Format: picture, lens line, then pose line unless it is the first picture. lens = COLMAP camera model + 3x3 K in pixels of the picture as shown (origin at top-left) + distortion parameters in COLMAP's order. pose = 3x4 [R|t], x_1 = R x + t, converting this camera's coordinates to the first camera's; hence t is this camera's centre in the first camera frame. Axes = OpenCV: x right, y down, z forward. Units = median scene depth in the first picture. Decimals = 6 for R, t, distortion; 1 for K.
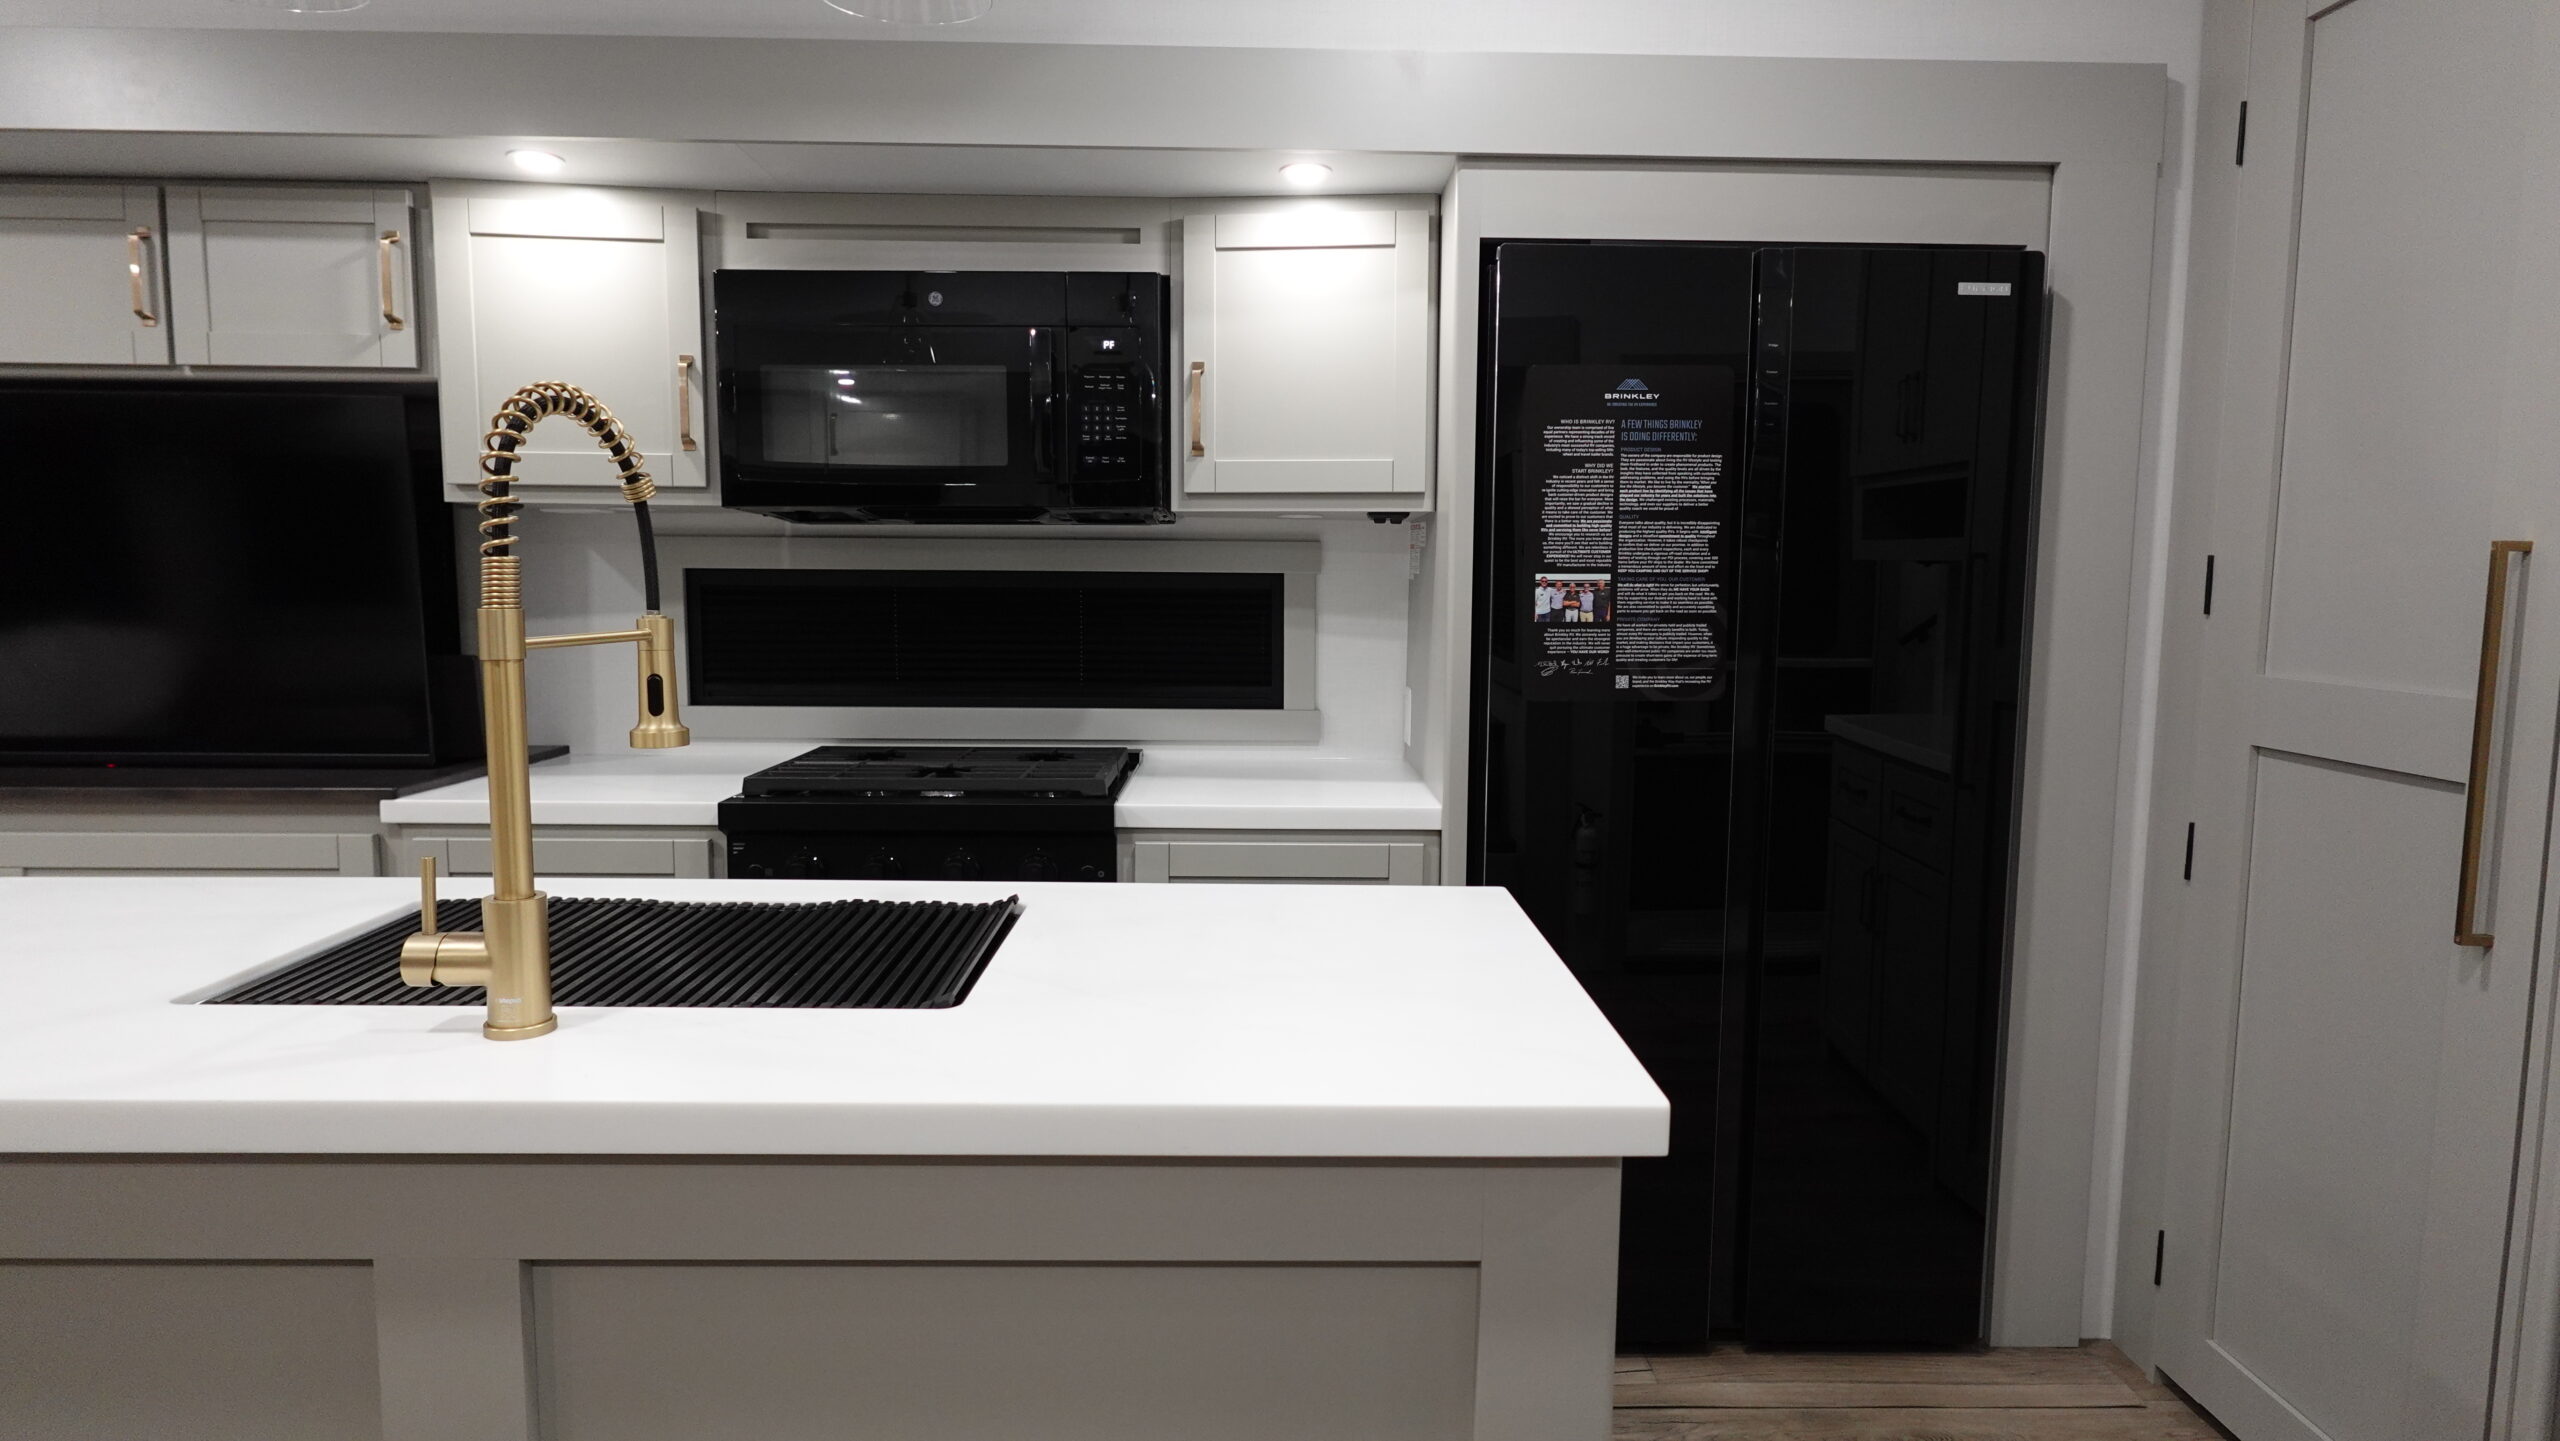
lens RADIAL K [[1426.4, 0, 1284.6], [0, 1426.4, 723.0], [0, 0, 1]] dist [-0.001278, -0.000176]
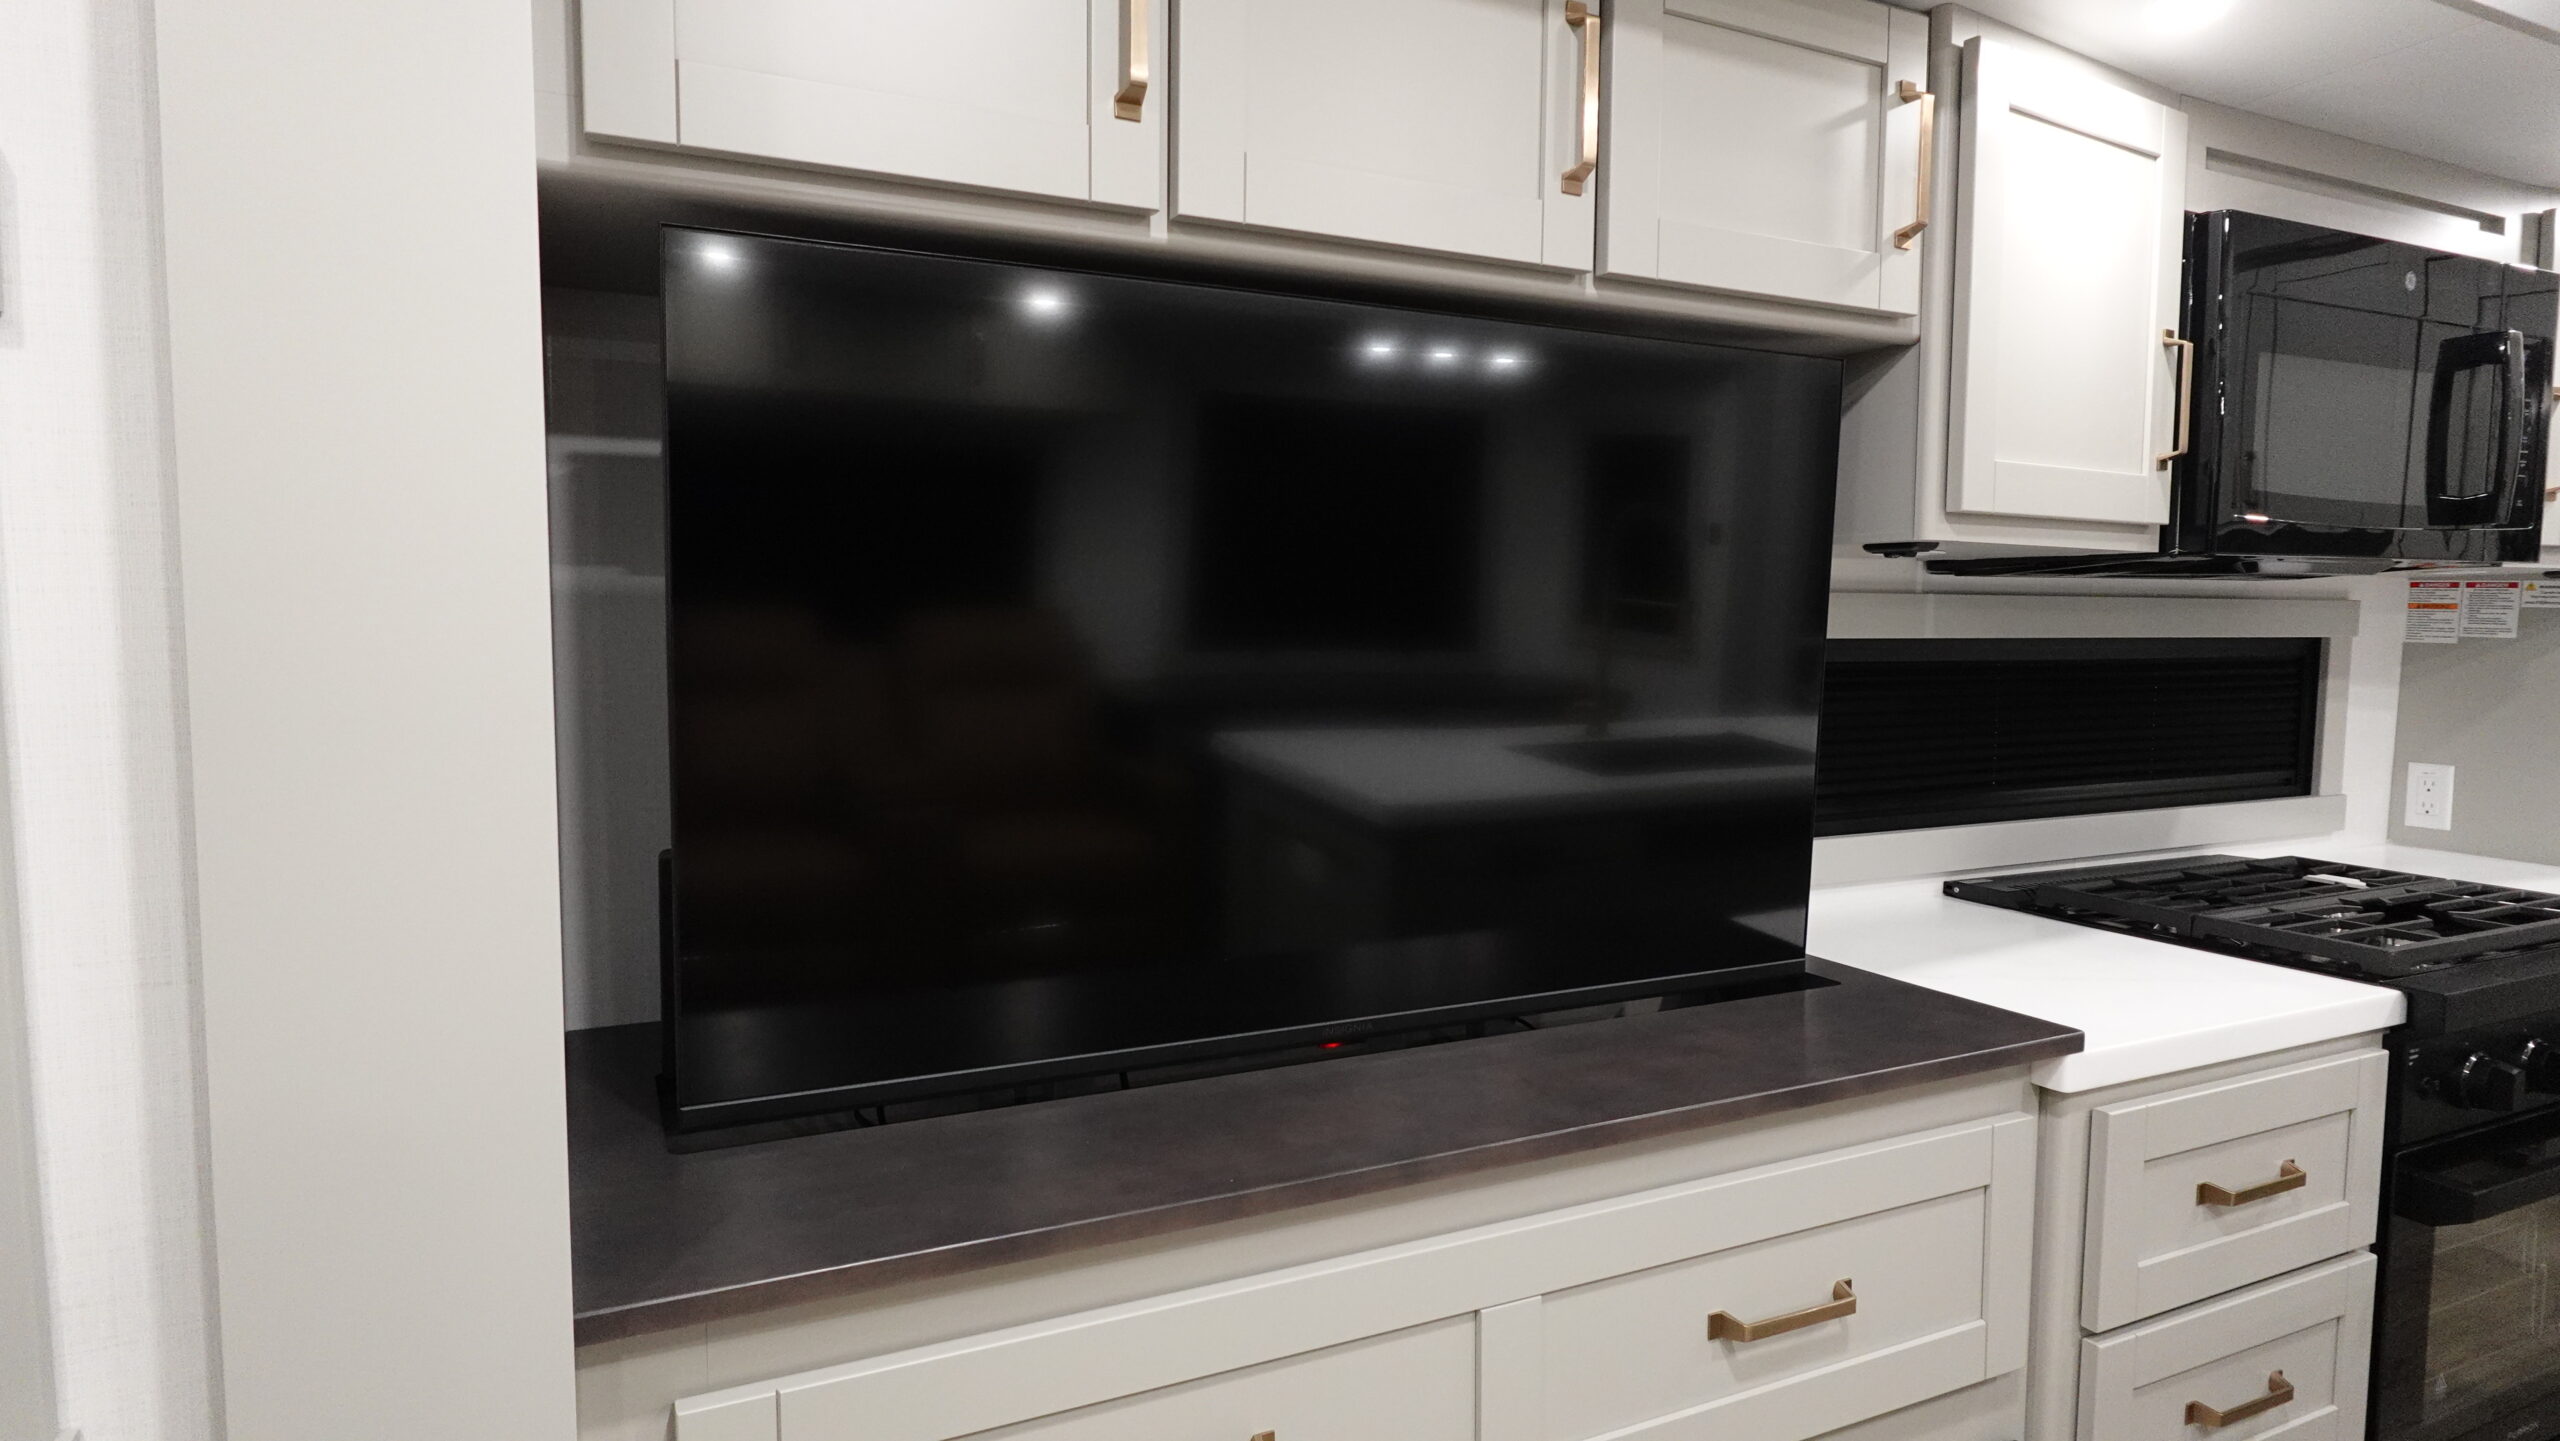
lens RADIAL K [[1448.7, 0, 1281.8], [0, 1448.7, 718.3], [0, 0, 1]] dist [0.001582, 0.000160]
pose [[0.906868, -0.034319, 0.420014, -1.205197], [0.044855, 0.998877, -0.015231, -0.091640], [-0.419020, 0.032652, 0.907390, 0.616720]]
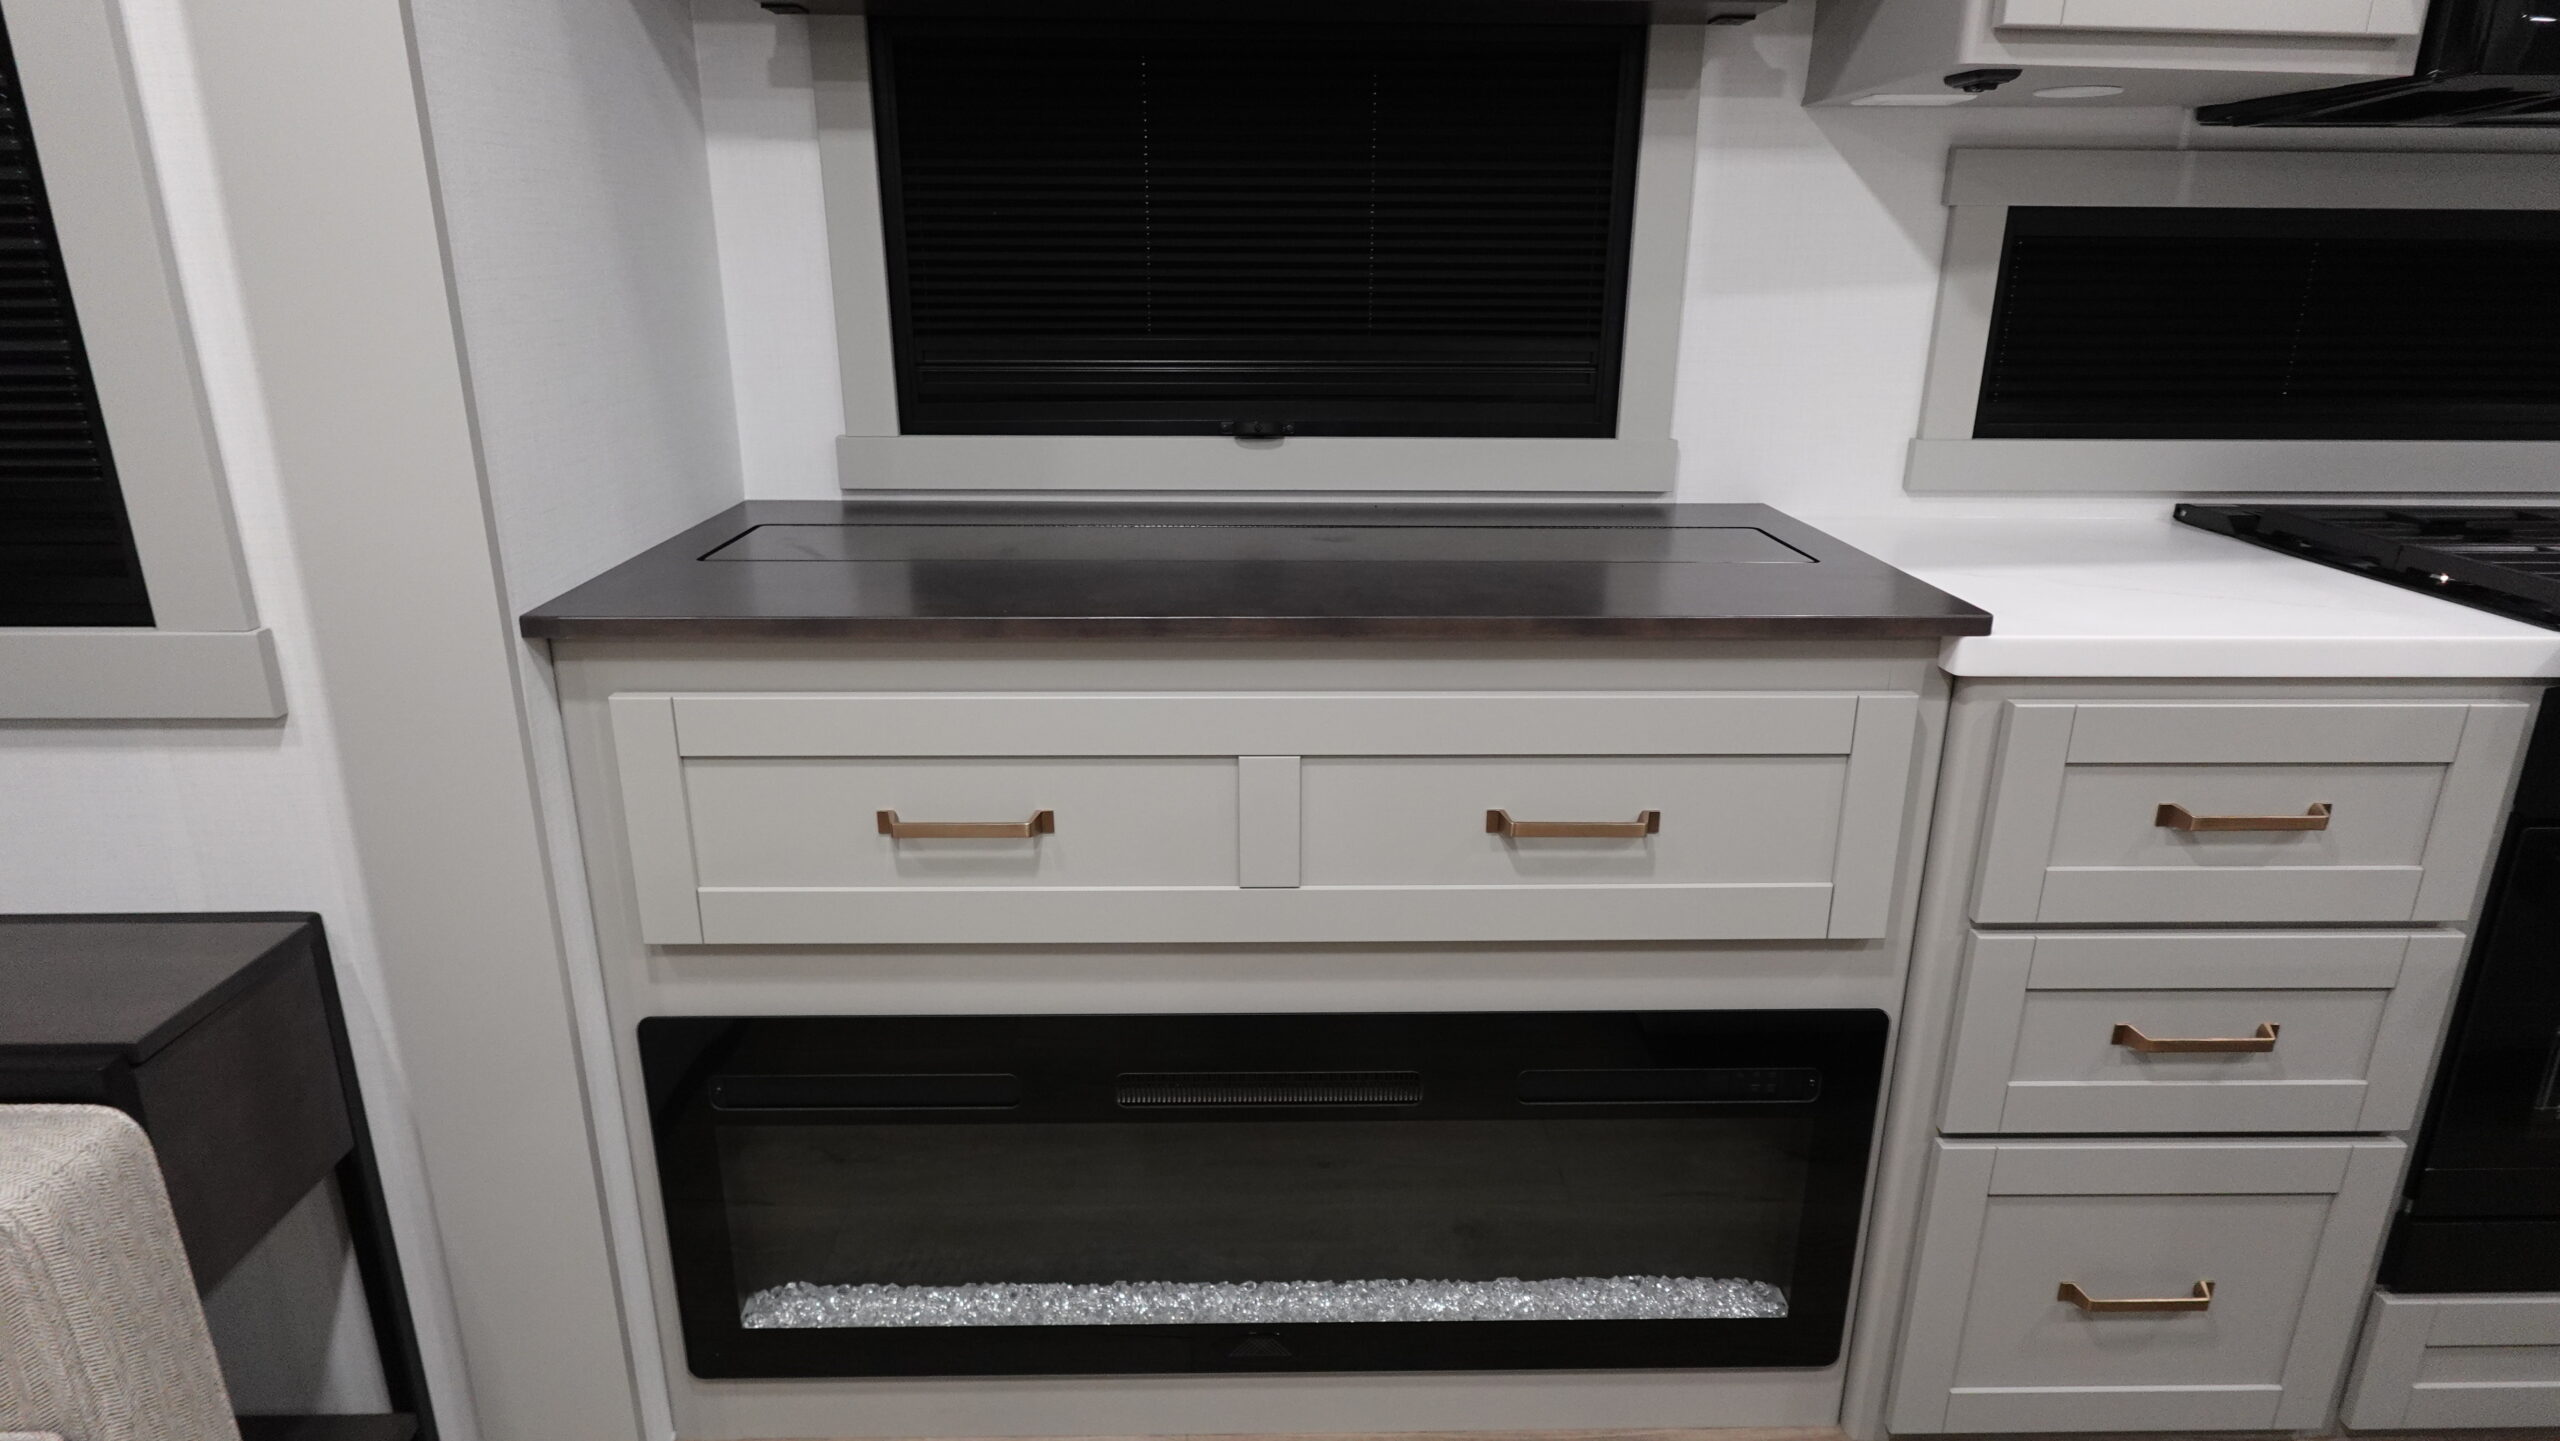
lens RADIAL K [[1453.8, 0, 1282.9], [0, 1453.8, 717.6], [0, 0, 1]] dist [0.003239, -0.002019]
pose [[0.999985, -0.003539, 0.004110, -0.928954], [0.002602, 0.977917, 0.208978, -0.035062], [-0.004759, -0.208965, 0.977912, 0.463968]]
